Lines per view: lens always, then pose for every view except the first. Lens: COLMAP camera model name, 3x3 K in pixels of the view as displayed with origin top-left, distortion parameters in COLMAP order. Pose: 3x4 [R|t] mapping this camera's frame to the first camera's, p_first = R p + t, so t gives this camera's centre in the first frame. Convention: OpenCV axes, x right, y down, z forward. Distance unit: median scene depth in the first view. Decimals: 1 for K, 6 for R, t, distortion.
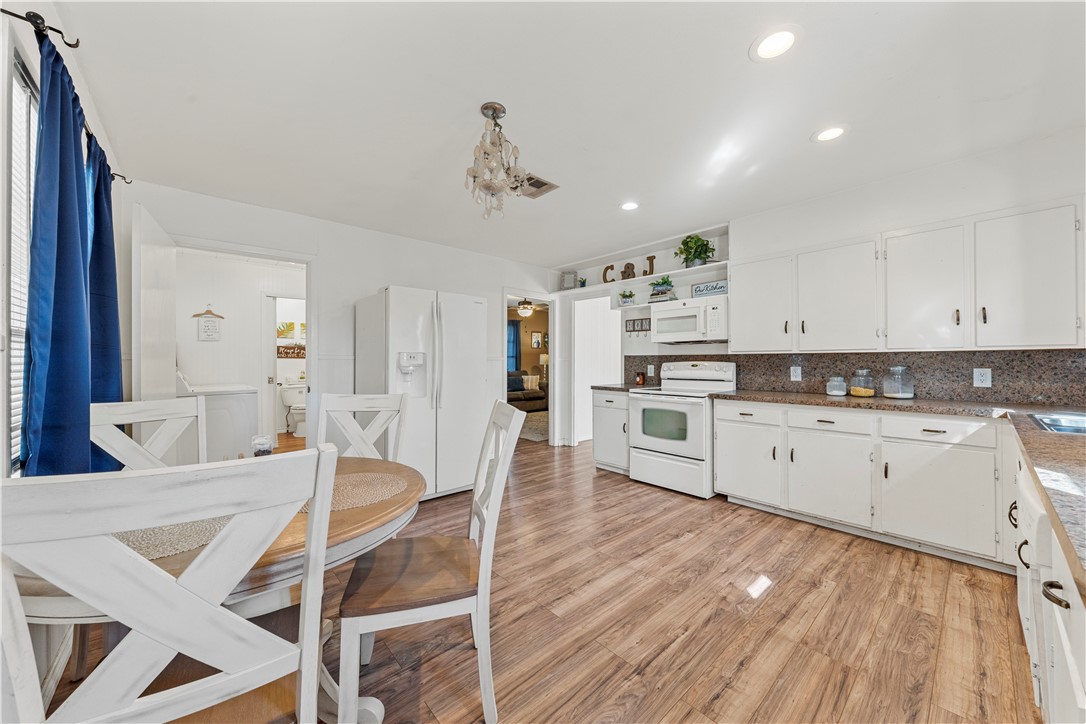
lens RADIAL K [[399.8, 0, 543.0], [0, 399.8, 362.0], [0, 0, 1]] dist [-0.000266, 0.000091]
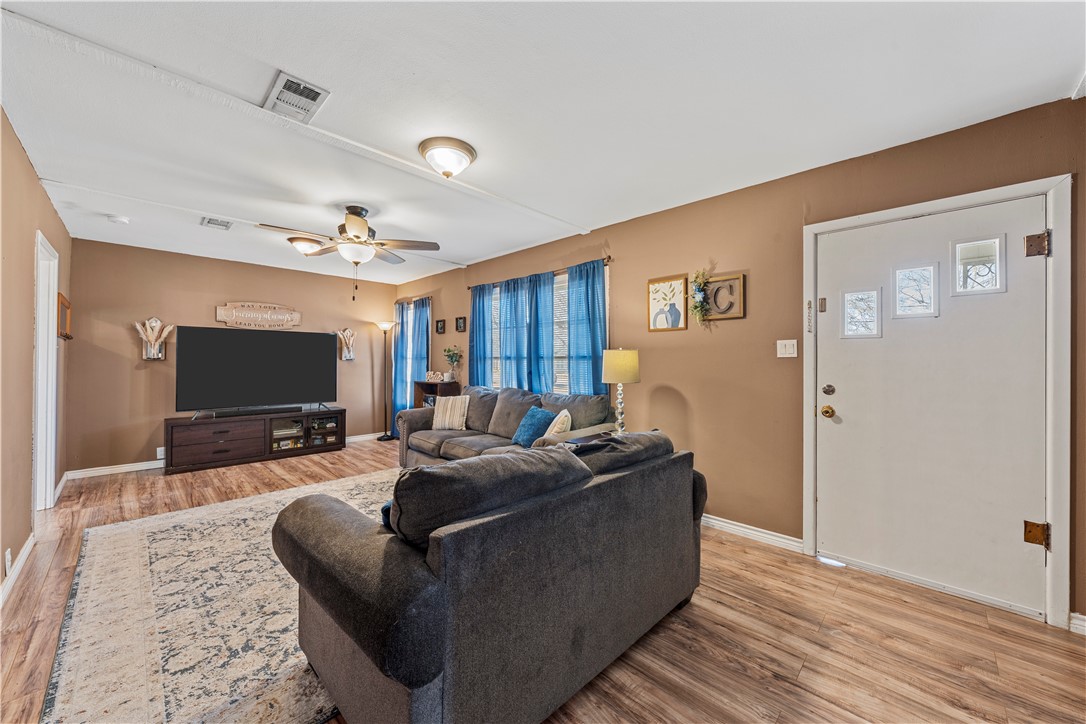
lens RADIAL K [[402.2, 0, 543.0], [0, 402.2, 362.0], [0, 0, 1]] dist [-0.020683, 0.000014]
pose [[0.074786, -0.002712, -0.997196, 0.306799], [-0.011857, 0.999923, -0.003609, -0.007074], [0.997129, 0.012093, 0.074748, 0.919017]]
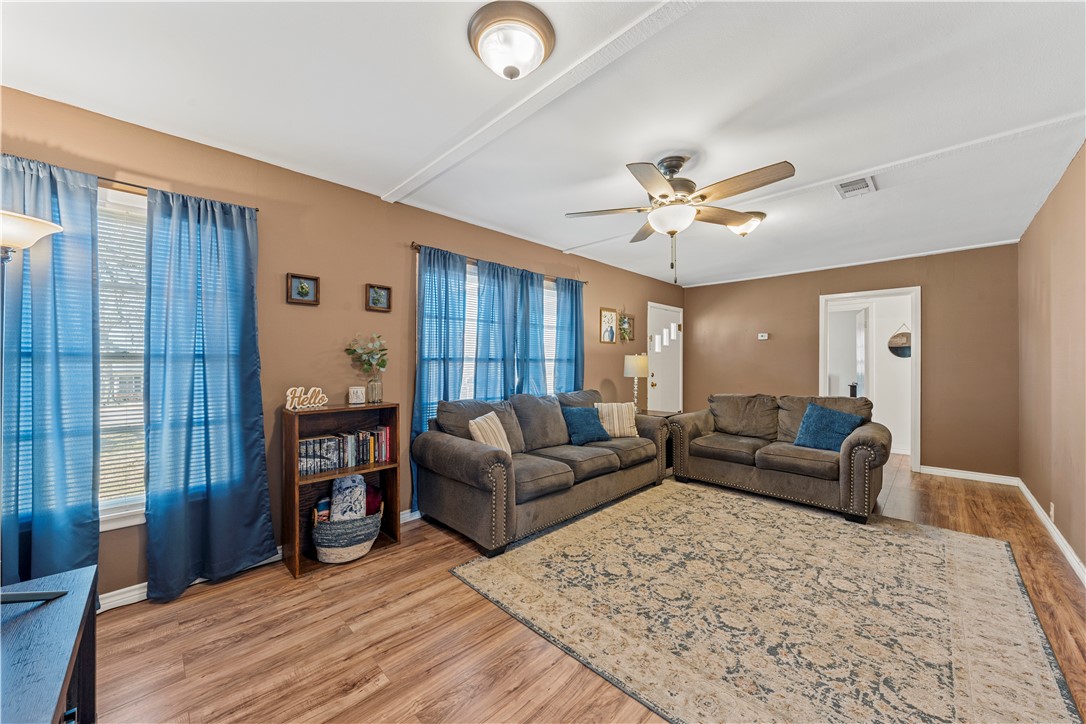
lens RADIAL K [[399.8, 0, 543.0], [0, 399.8, 362.0], [0, 0, 1]] dist [-0.000266, 0.000091]
pose [[0.998011, -0.000294, 0.063046, -0.133550], [0.000786, 0.999970, -0.007769, -0.007517], [-0.063042, 0.007803, 0.997980, 0.539830]]
